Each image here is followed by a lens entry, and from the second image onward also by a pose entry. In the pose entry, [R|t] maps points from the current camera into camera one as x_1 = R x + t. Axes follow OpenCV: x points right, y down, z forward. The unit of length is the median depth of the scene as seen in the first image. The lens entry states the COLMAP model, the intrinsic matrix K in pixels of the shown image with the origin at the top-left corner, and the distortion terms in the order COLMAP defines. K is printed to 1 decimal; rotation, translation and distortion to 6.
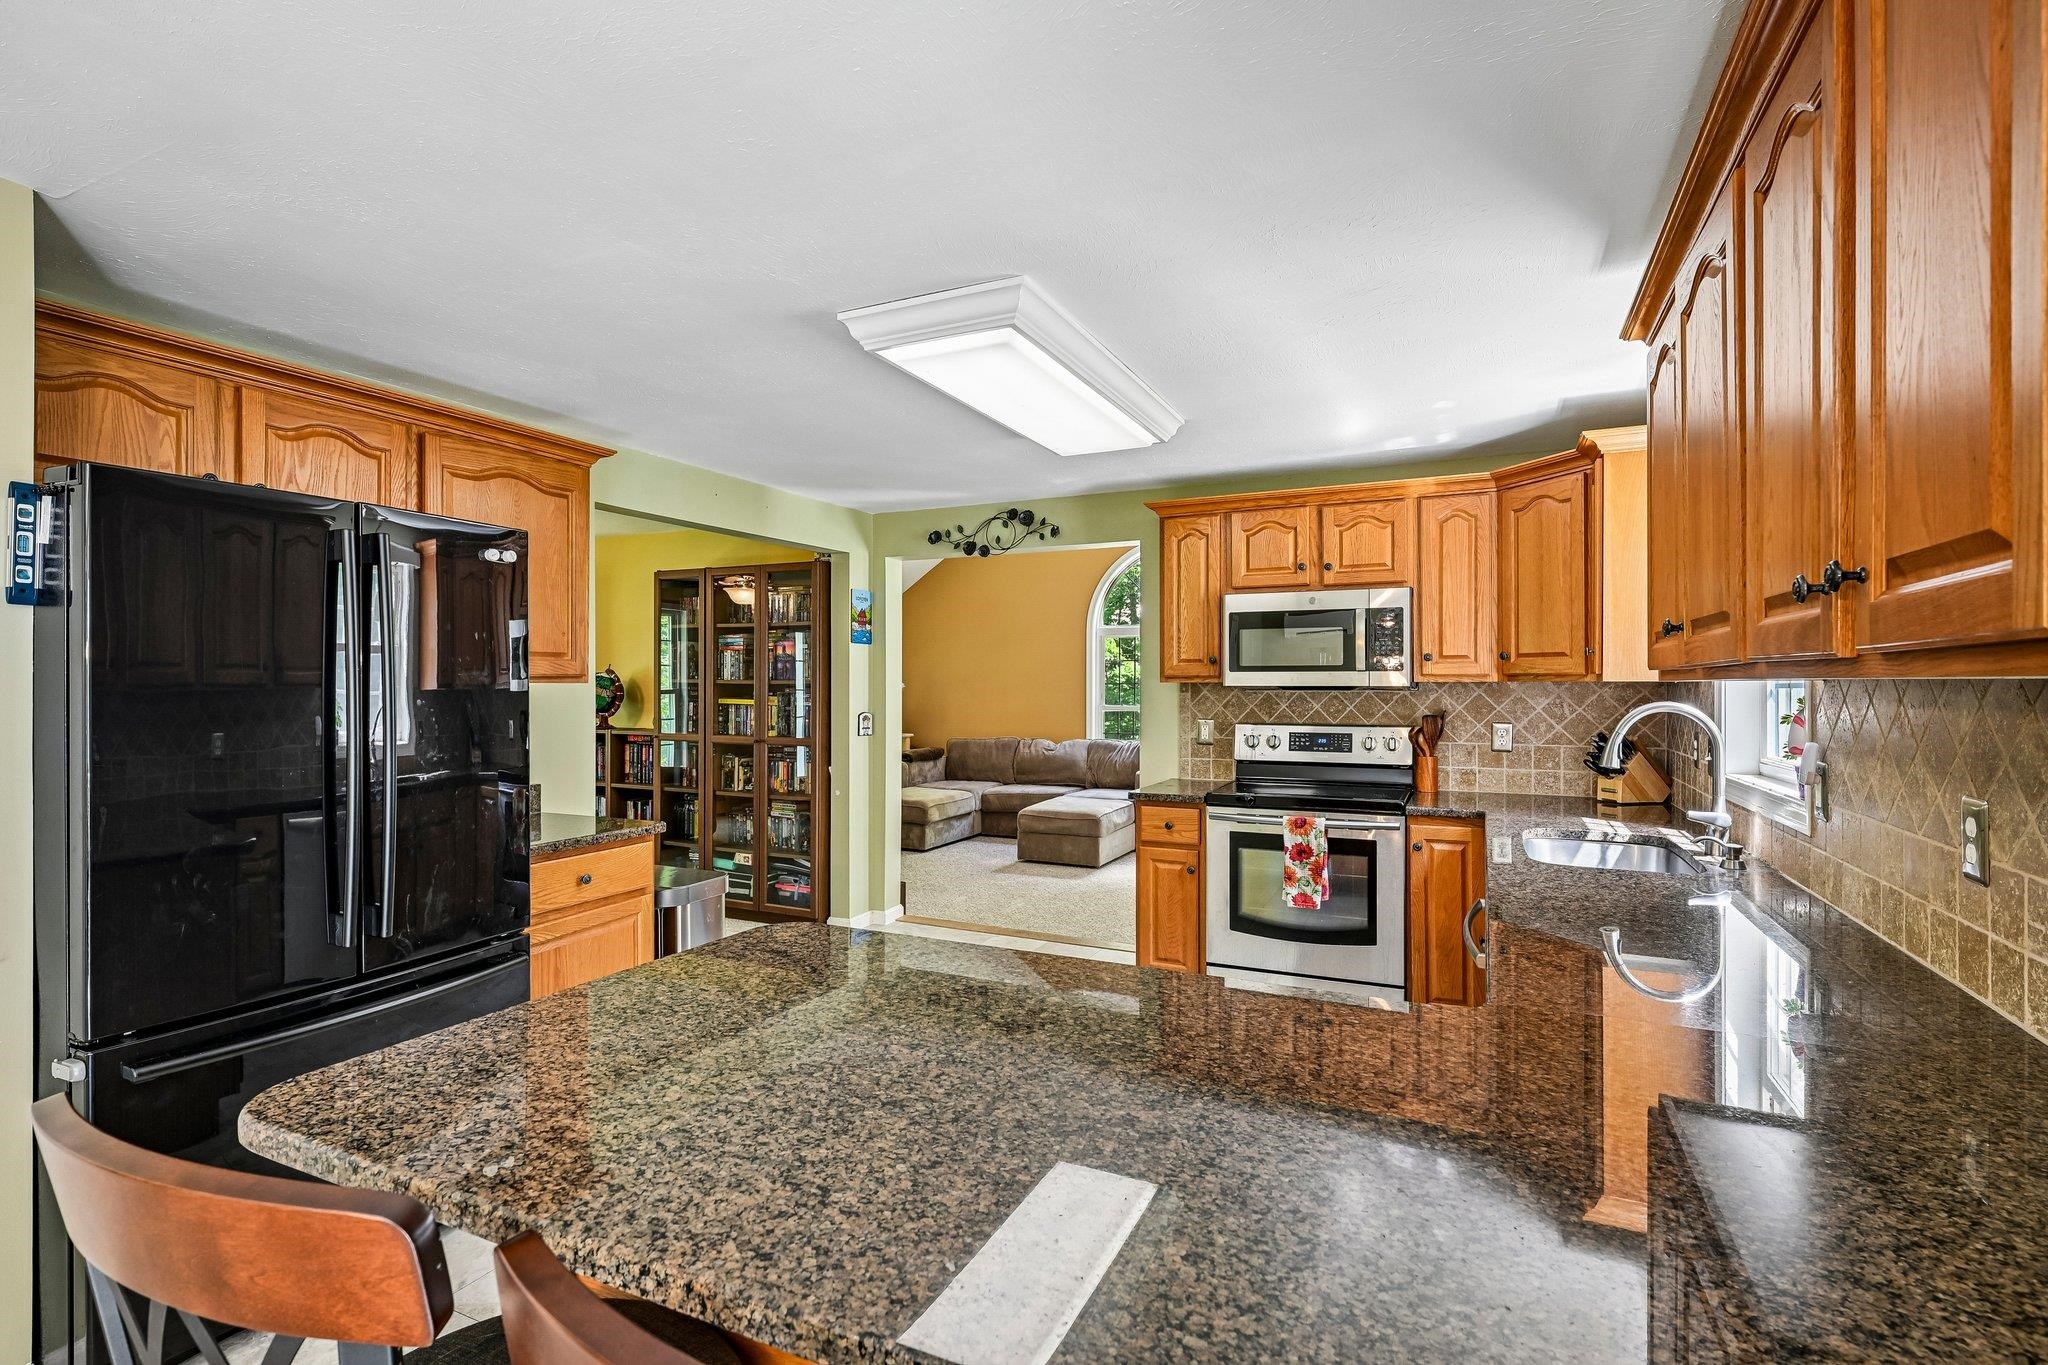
lens RADIAL K [[961.7, 0, 1023.0], [0, 961.7, 684.6], [0, 0, 1]] dist [0.000303, 0.000190]
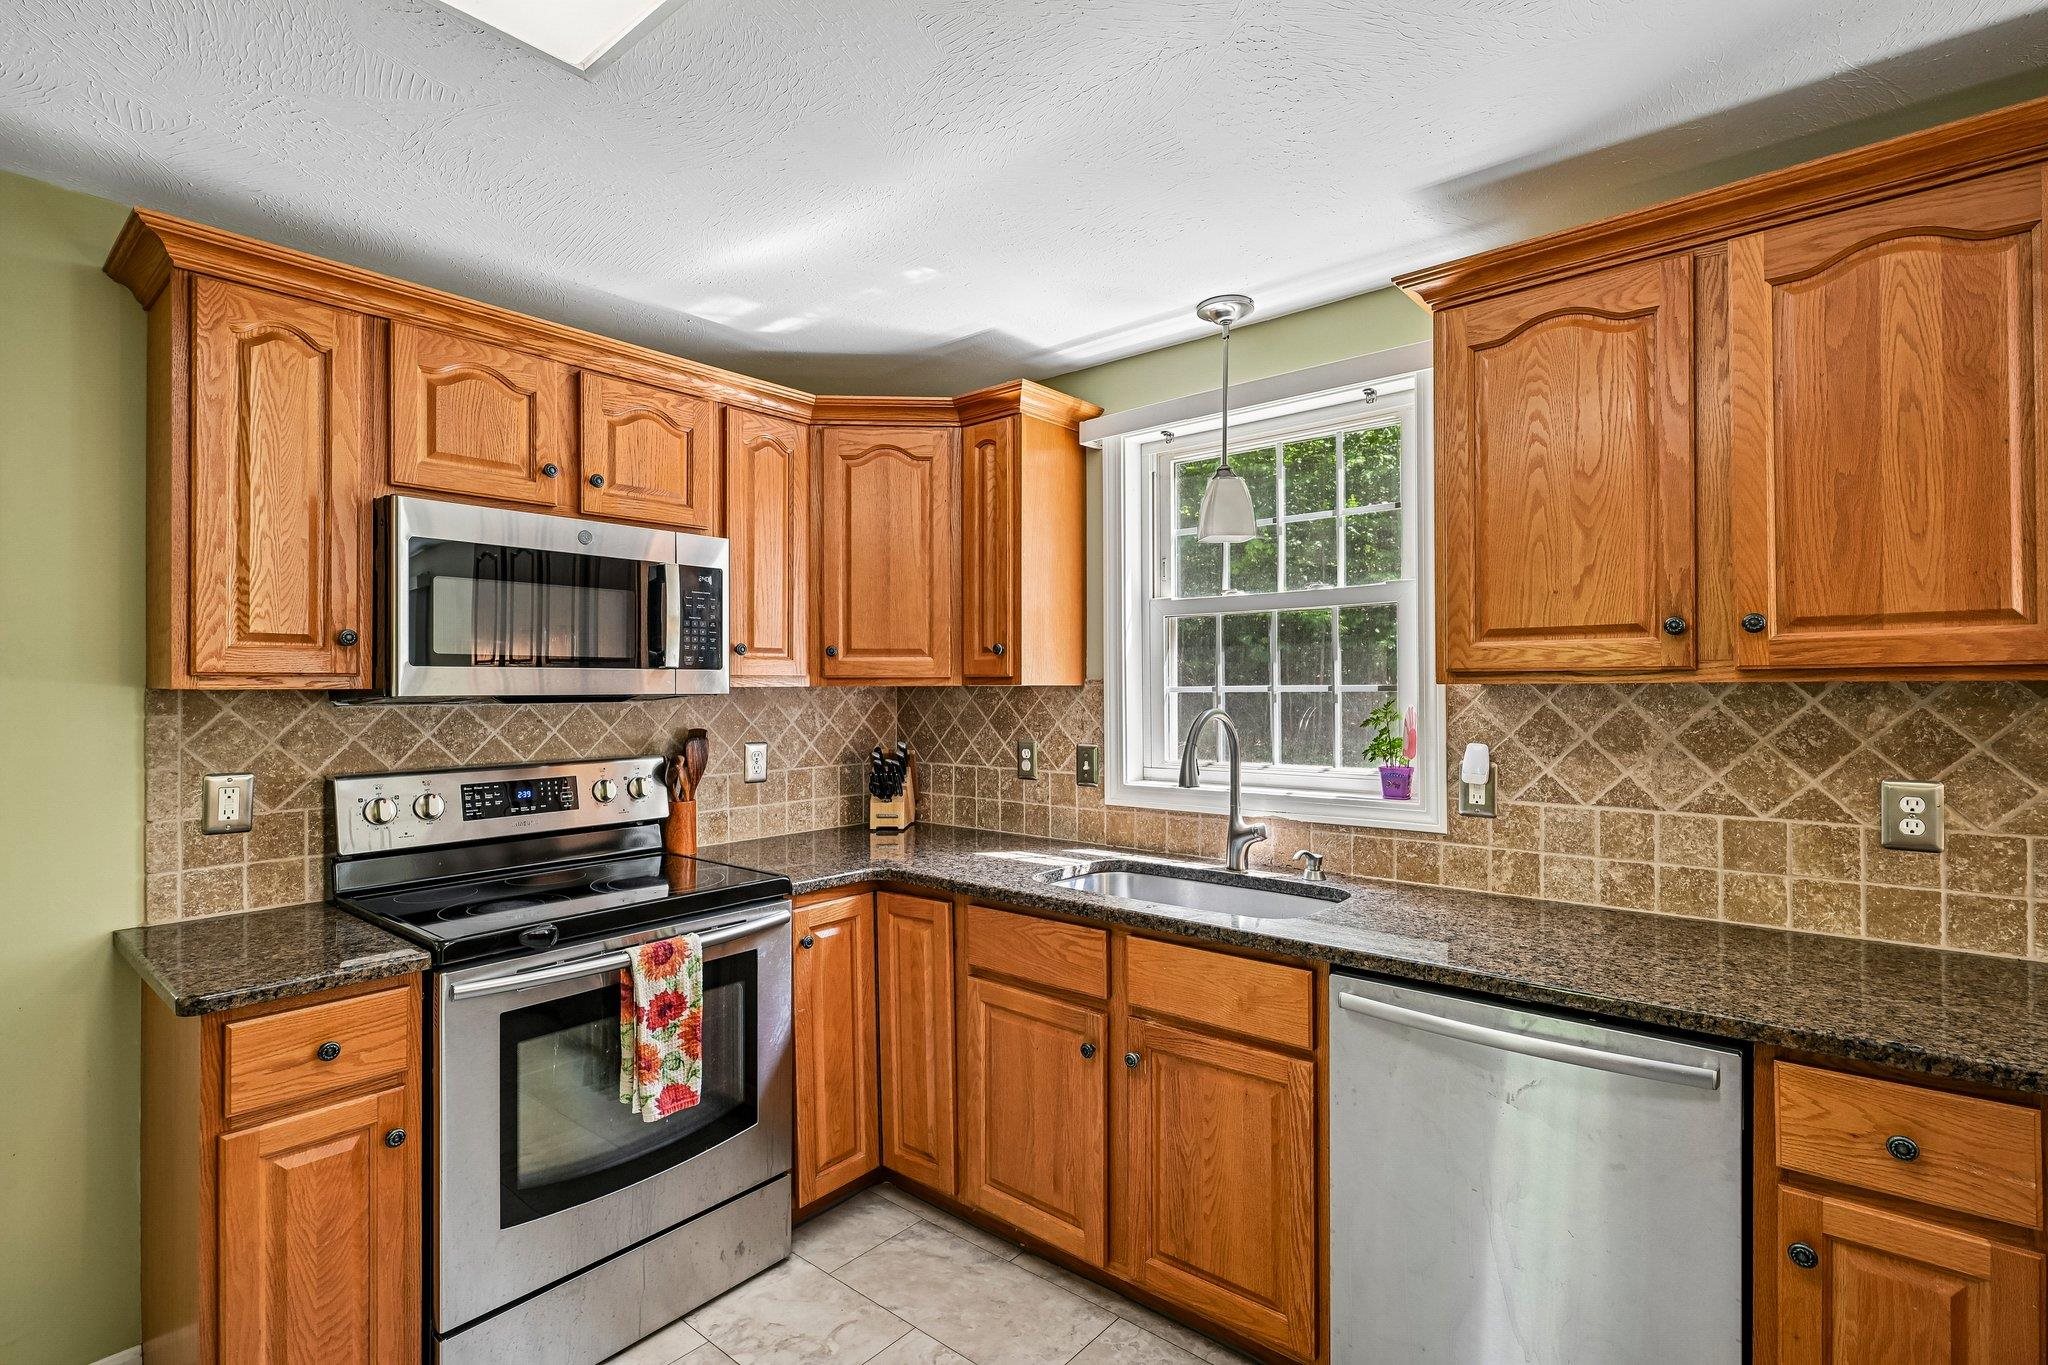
lens RADIAL K [[961.7, 0, 1020.9], [0, 961.7, 682.8], [0, 0, 1]] dist [0.000303, 0.000190]
pose [[0.253445, 0.003364, 0.967344, -0.158688], [0.005487, 0.999973, -0.004915, -0.001284], [-0.967334, 0.006554, 0.253420, 0.617158]]
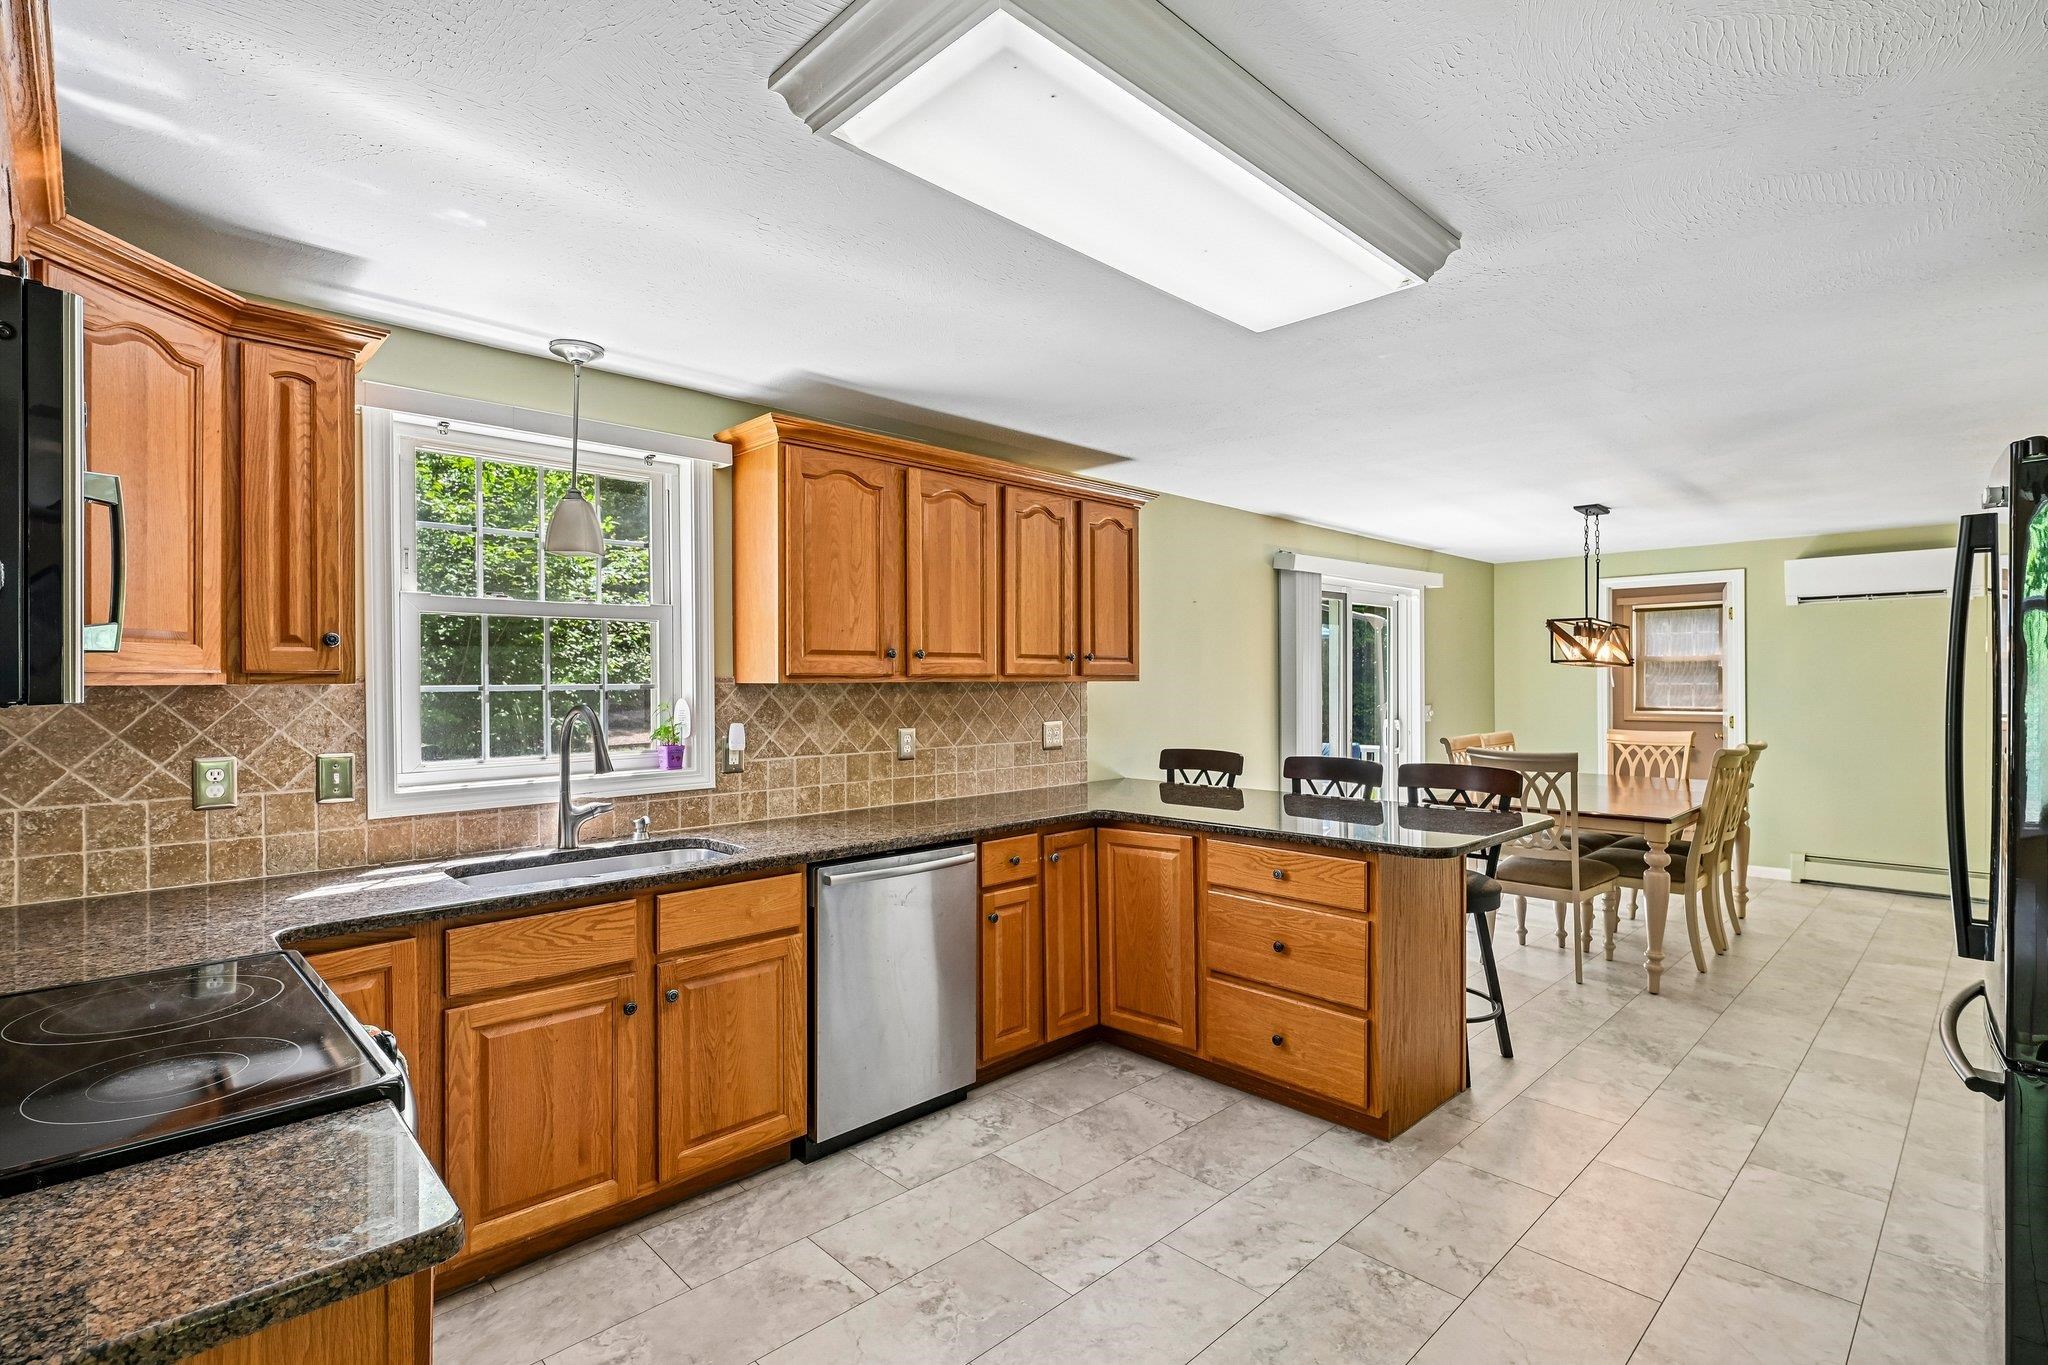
lens RADIAL K [[961.7, 0, 1024.5], [0, 961.7, 685.2], [0, 0, 1]] dist [0.000303, 0.000190]
pose [[-0.937995, 0.002741, 0.346638, -0.075763], [0.004805, 0.999975, 0.005096, -0.003131], [-0.346616, 0.006445, -0.937985, 1.164274]]
